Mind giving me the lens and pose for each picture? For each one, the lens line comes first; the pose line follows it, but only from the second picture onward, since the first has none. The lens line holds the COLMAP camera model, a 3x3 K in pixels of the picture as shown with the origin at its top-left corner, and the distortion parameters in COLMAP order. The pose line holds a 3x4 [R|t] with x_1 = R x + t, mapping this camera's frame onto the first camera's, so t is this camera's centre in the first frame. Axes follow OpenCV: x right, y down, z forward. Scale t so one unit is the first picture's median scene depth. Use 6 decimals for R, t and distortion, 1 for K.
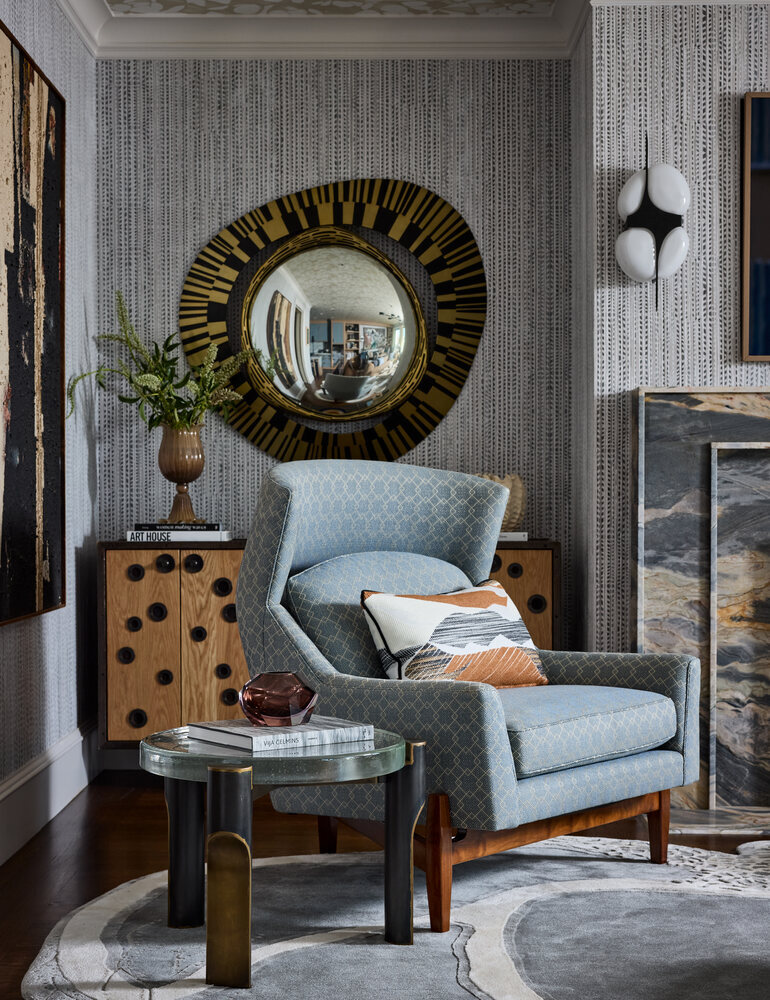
lens RADIAL K [[1321.9, 0, 385.1], [0, 1321.9, 533.4], [0, 0, 1]] dist [-0.014337, -0.006197]
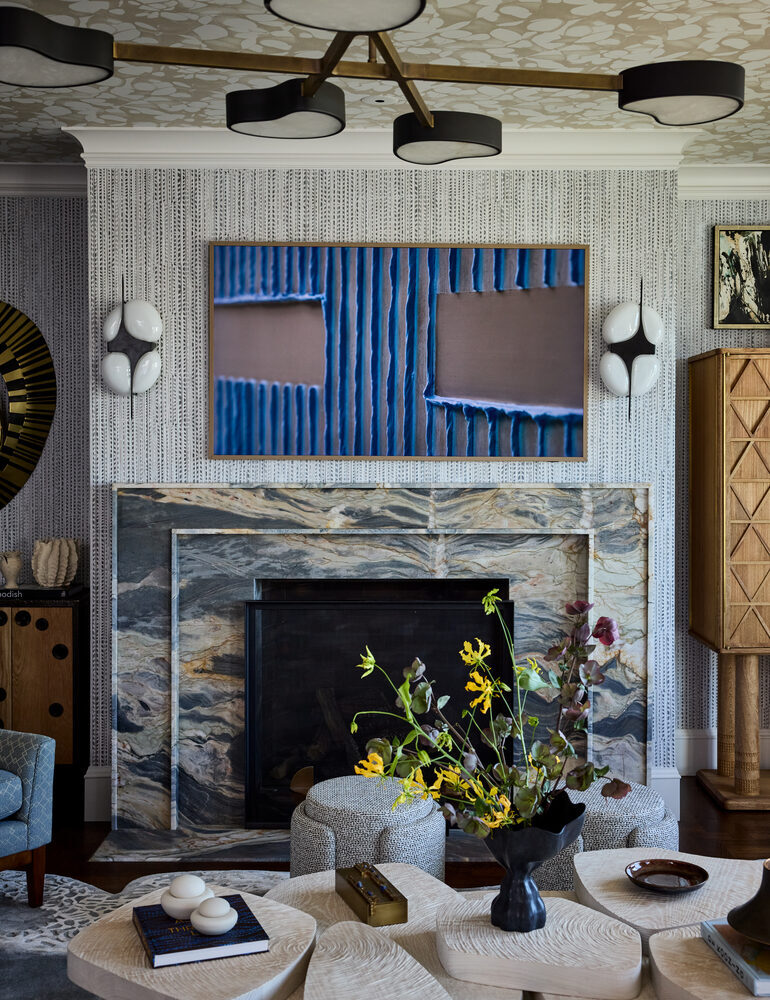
lens RADIAL K [[1026.9, 0, 385.5], [0, 1026.9, 464.3], [0, 0, 1]] dist [0.000903, -0.000549]
pose [[0.999193, 0.002146, 0.040113, 0.390760], [-0.001686, 0.999932, -0.011517, -0.113439], [-0.040135, 0.011440, 0.999129, 0.038846]]
